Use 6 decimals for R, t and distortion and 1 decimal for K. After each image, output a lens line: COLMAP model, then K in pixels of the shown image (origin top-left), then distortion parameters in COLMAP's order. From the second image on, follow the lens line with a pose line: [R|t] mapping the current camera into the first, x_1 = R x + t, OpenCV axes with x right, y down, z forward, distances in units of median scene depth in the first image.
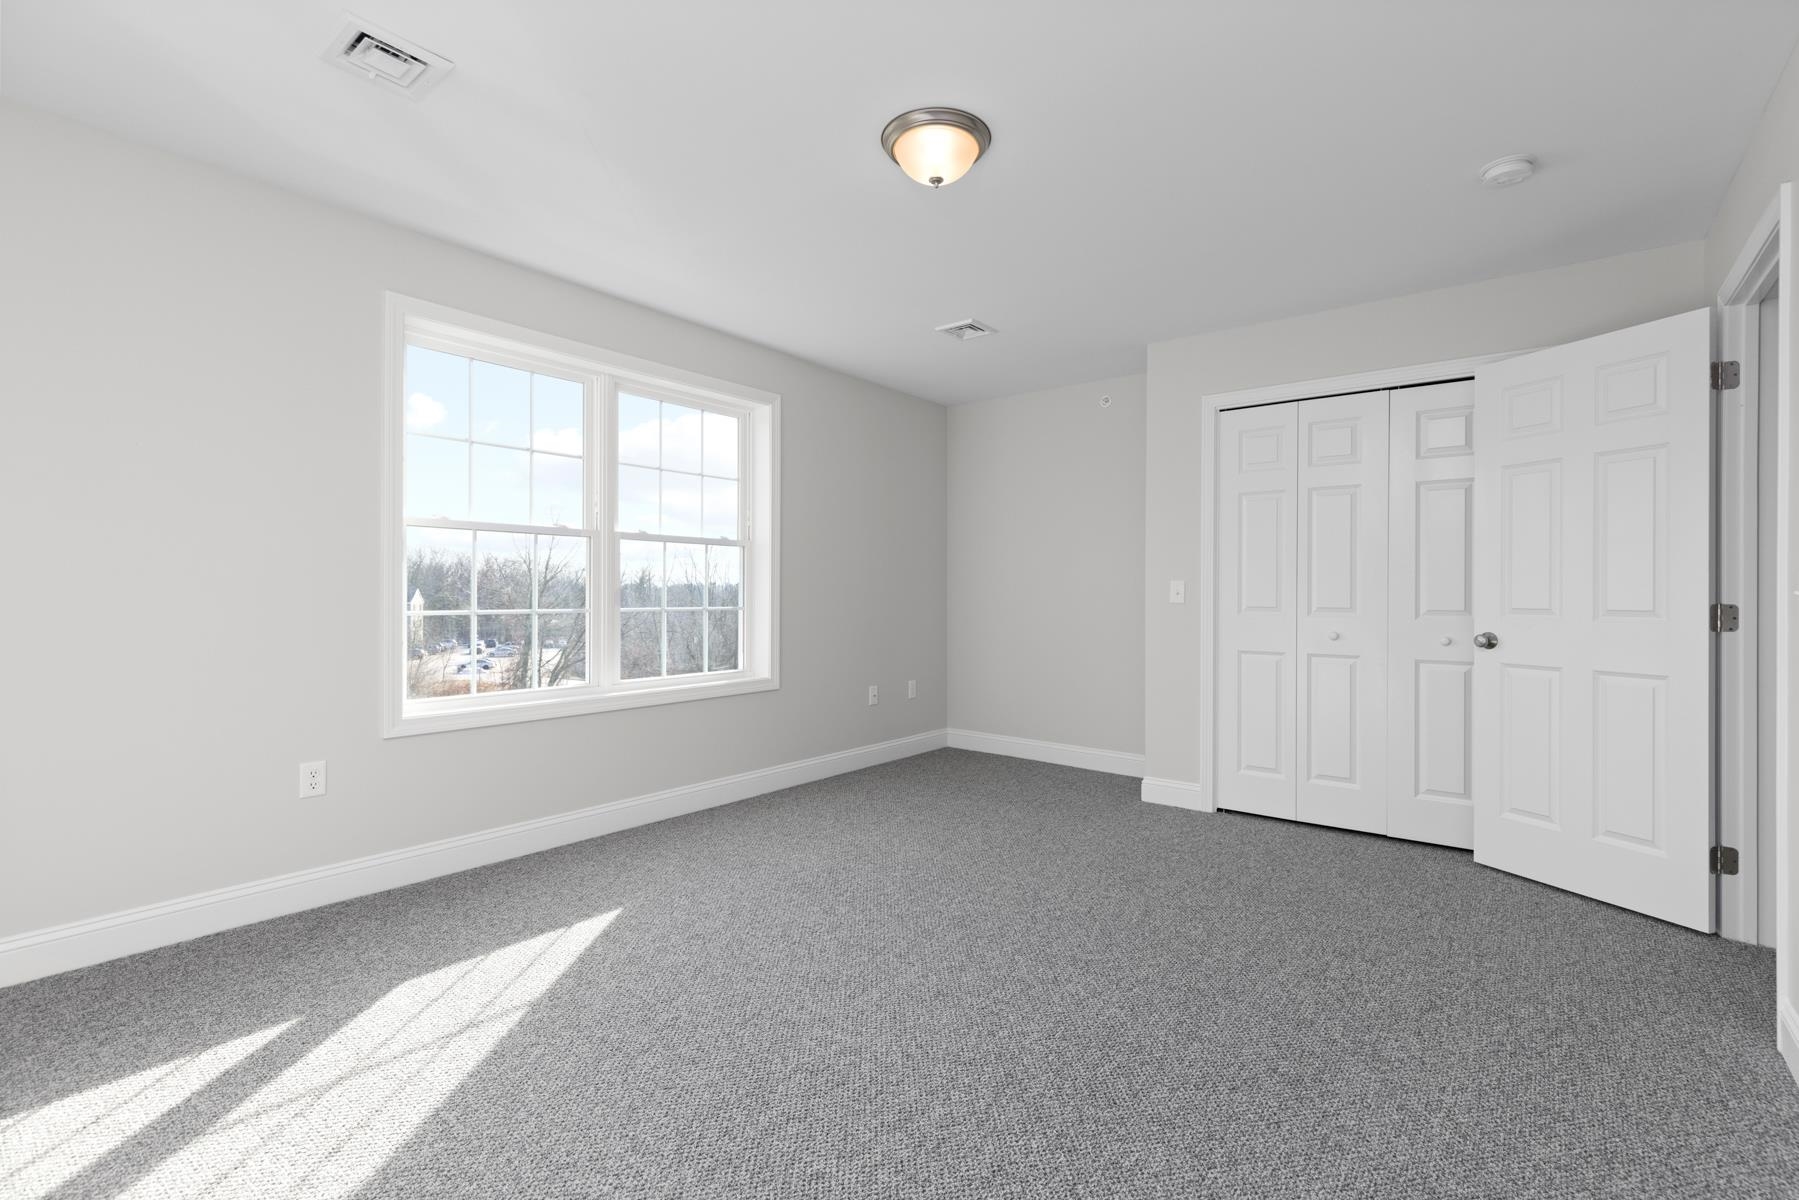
lens RADIAL K [[810.3, 0, 905.6], [0, 810.3, 608.1], [0, 0, 1]] dist [0.003336, -0.000561]
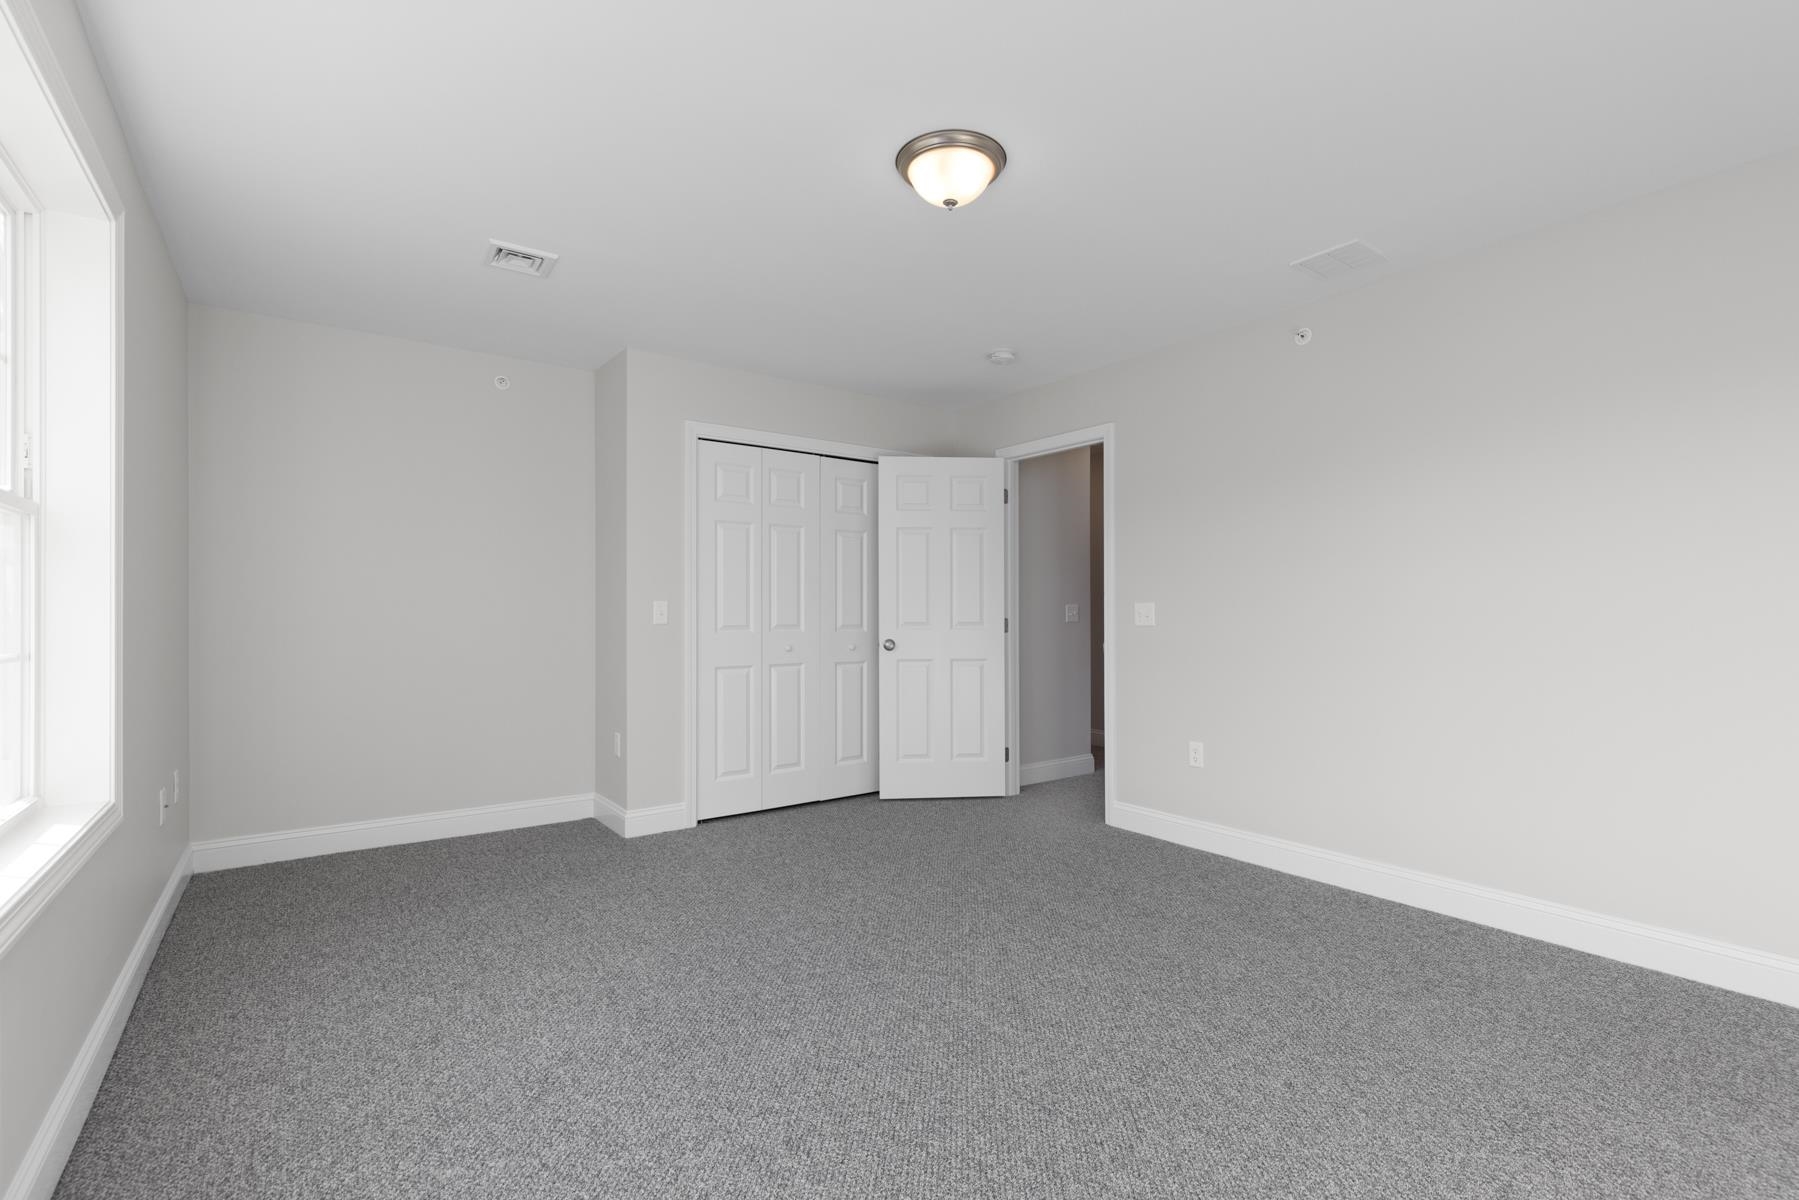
lens RADIAL K [[810.3, 0, 905.6], [0, 810.3, 608.1], [0, 0, 1]] dist [0.003336, -0.000561]
pose [[0.255148, 0.002204, 0.966900, -0.600782], [0.022250, 0.999719, -0.008150, -0.011933], [-0.966646, 0.023593, 0.255027, 0.515661]]
